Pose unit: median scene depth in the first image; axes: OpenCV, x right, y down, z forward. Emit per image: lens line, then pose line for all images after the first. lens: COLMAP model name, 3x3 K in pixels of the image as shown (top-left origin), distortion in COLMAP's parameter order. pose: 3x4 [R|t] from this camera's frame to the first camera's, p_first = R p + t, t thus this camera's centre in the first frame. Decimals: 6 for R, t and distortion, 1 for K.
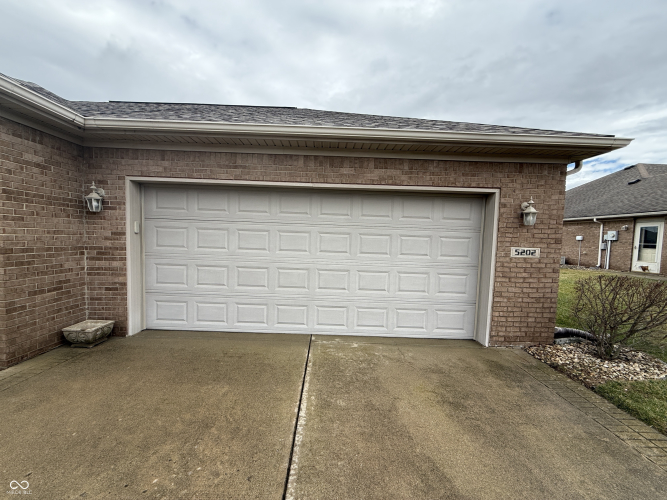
lens RADIAL K [[264.3, 0, 332.6], [0, 264.3, 250.2], [0, 0, 1]] dist [0.000382, -0.000002]
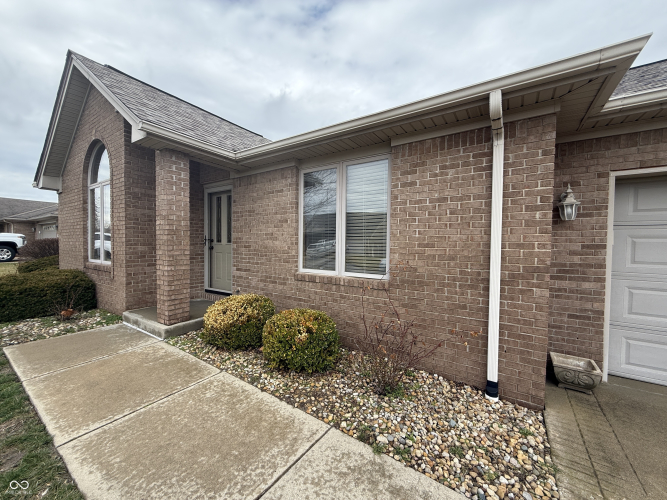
lens RADIAL K [[264.3, 0, 332.8], [0, 264.3, 250.2], [0, 0, 1]] dist [0.000382, -0.000002]
pose [[0.823992, -0.010643, -0.566501, -0.999150], [-0.014646, 0.999089, -0.040074, -0.010289], [0.566412, 0.041318, 0.823086, -0.077528]]
